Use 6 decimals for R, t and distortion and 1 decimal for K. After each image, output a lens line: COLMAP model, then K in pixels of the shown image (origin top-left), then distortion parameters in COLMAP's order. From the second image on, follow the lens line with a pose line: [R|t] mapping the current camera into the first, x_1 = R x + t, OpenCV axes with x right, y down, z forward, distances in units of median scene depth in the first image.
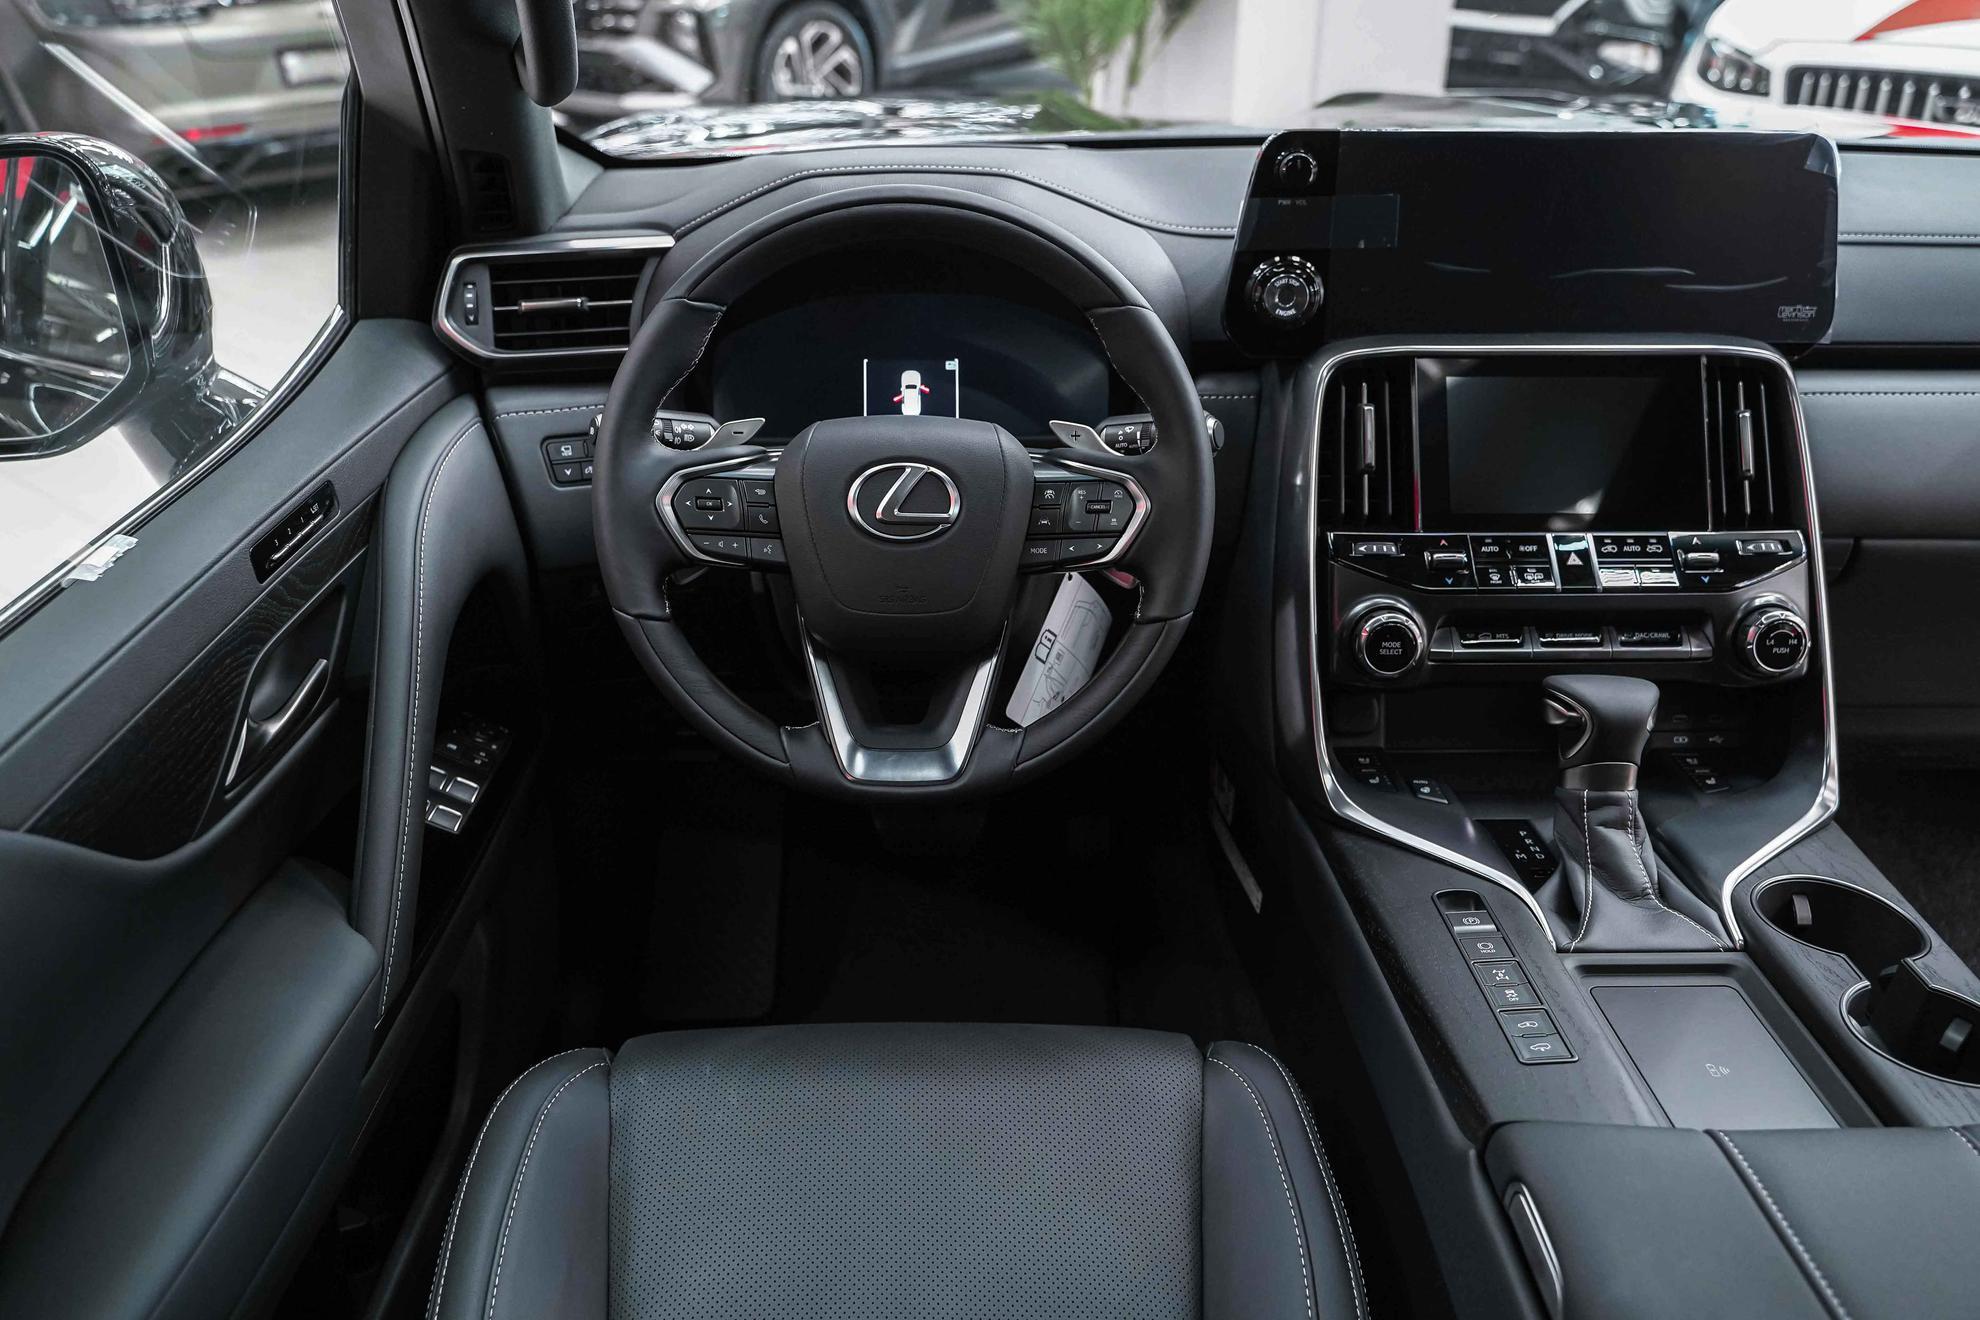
lens RADIAL K [[1631.6, 0, 990.2], [0, 1631.6, 625.8], [0, 0, 1]] dist [0.002488, -0.001715]
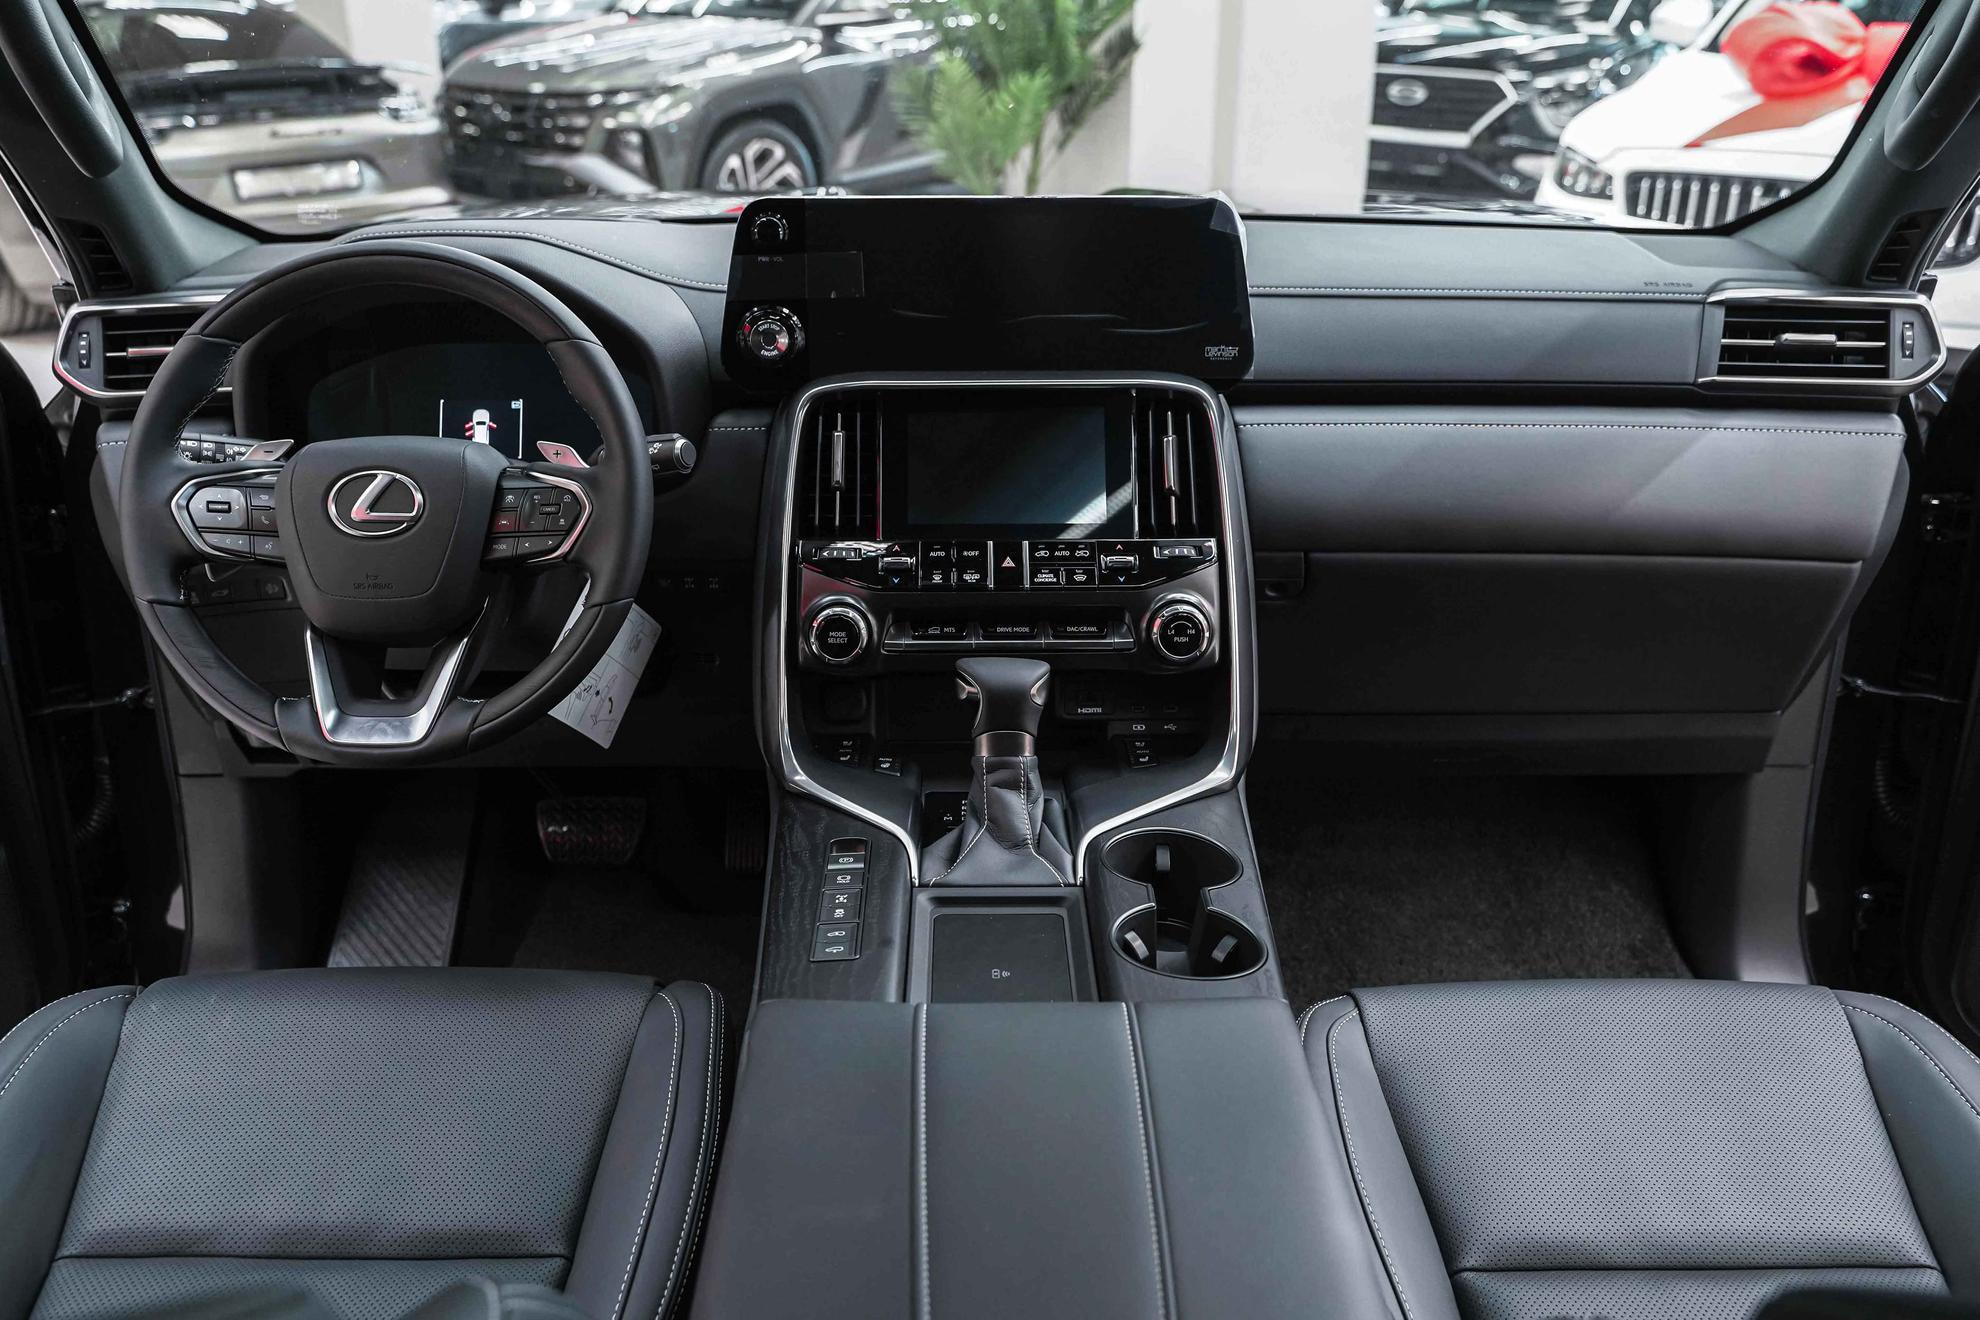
lens RADIAL K [[1631.6, 0, 990.2], [0, 1631.6, 625.8], [0, 0, 1]] dist [0.002488, -0.001715]
pose [[0.999938, -0.002174, -0.010904, 0.347315], [0.001435, 0.997733, -0.067289, 0.078806], [0.011025, 0.067269, 0.997674, -0.138226]]
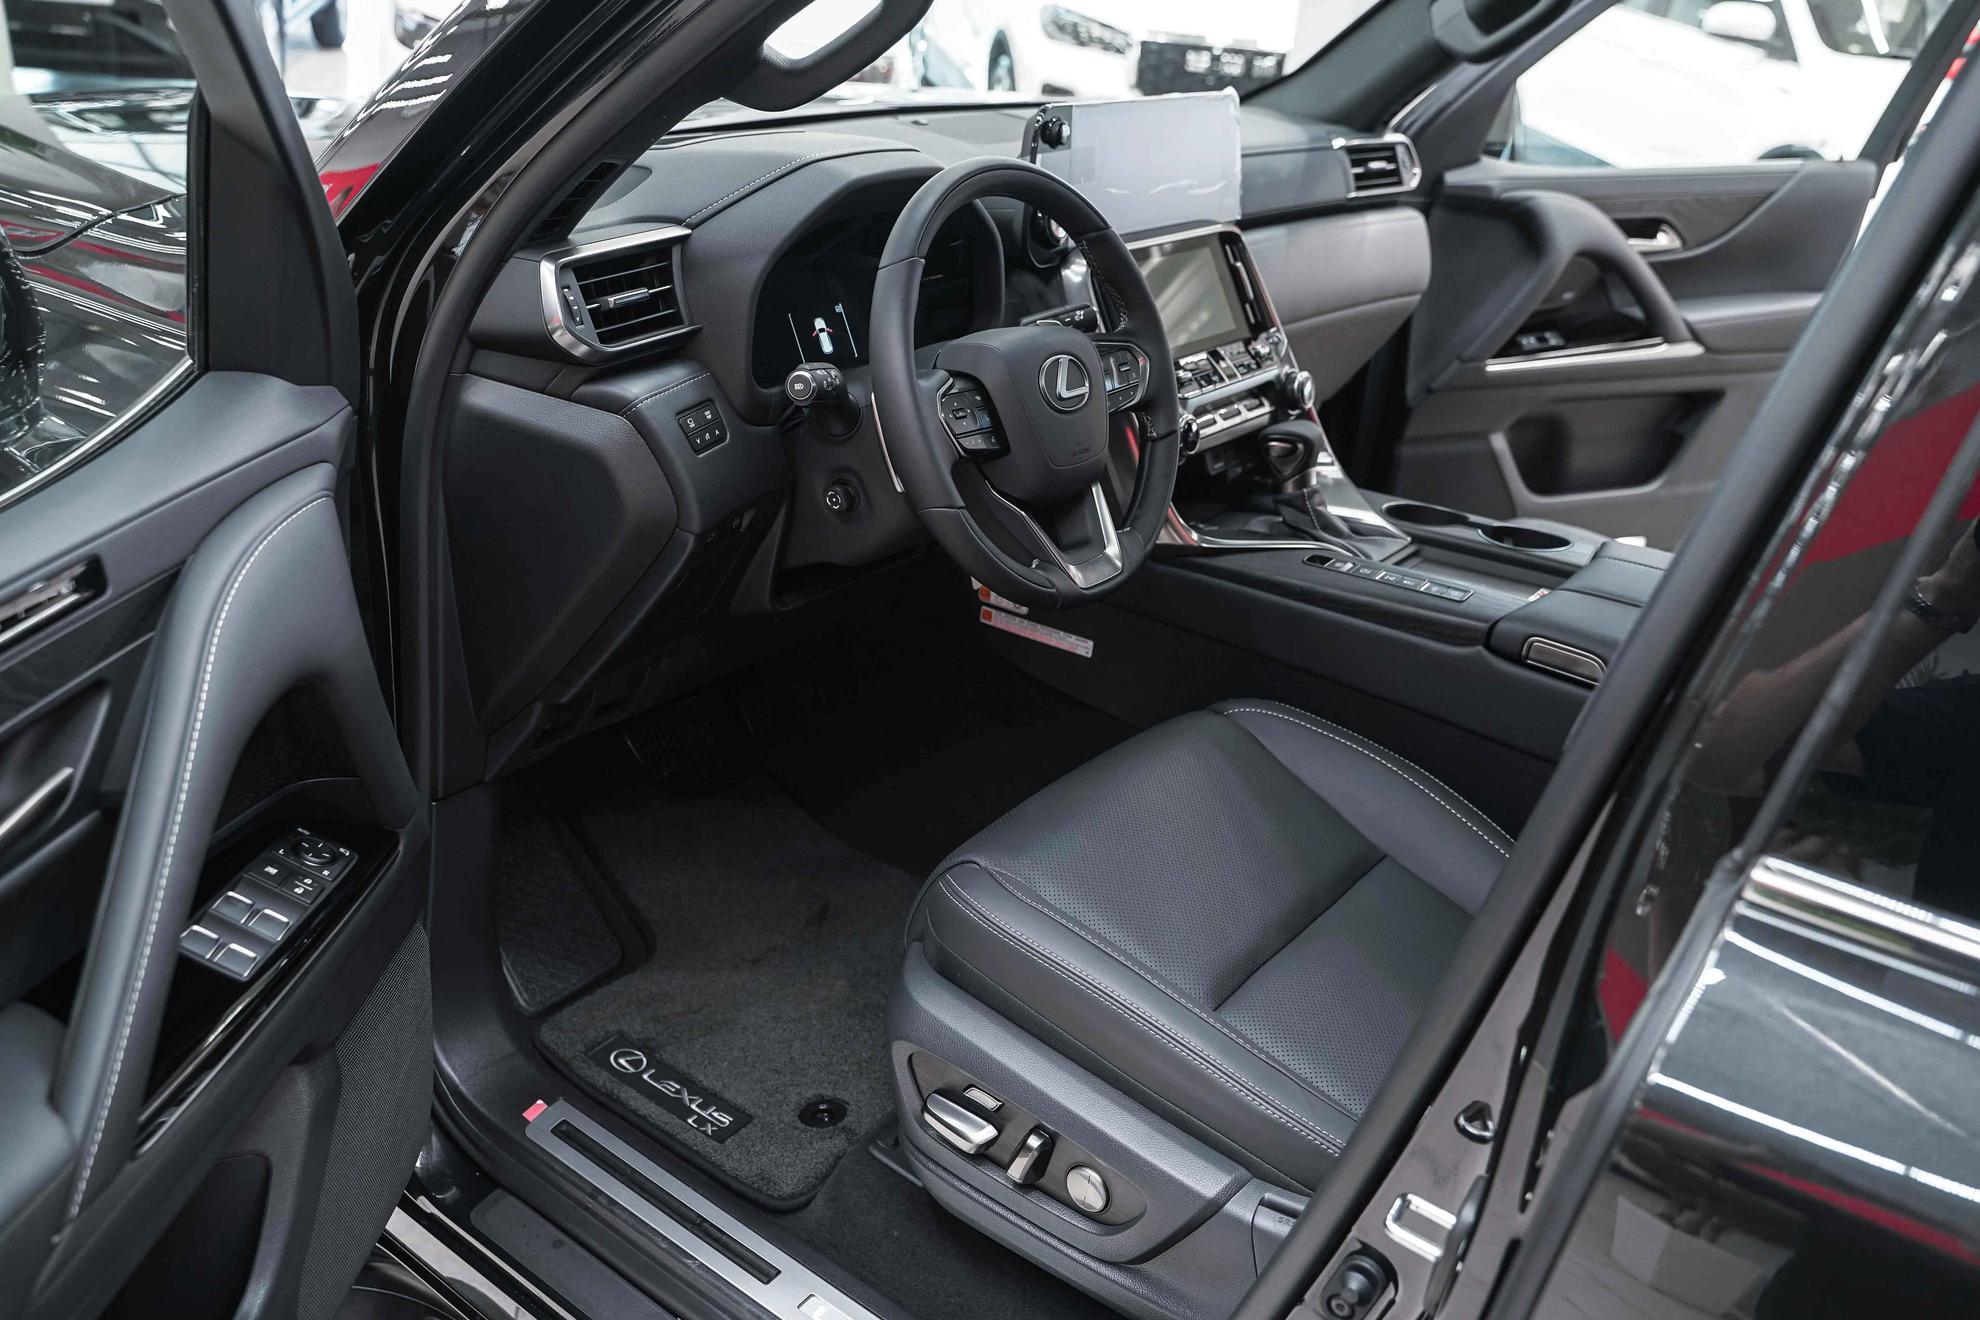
lens RADIAL K [[1594.0, 0, 990.0], [0, 1594.0, 660.0], [0, 0, 1]] dist [-0.007459, -0.008164]
pose [[0.638509, -0.295026, 0.710820, -0.969494], [0.260317, 0.951959, 0.161276, -0.076410], [-0.724252, 0.082062, 0.684635, 0.114104]]
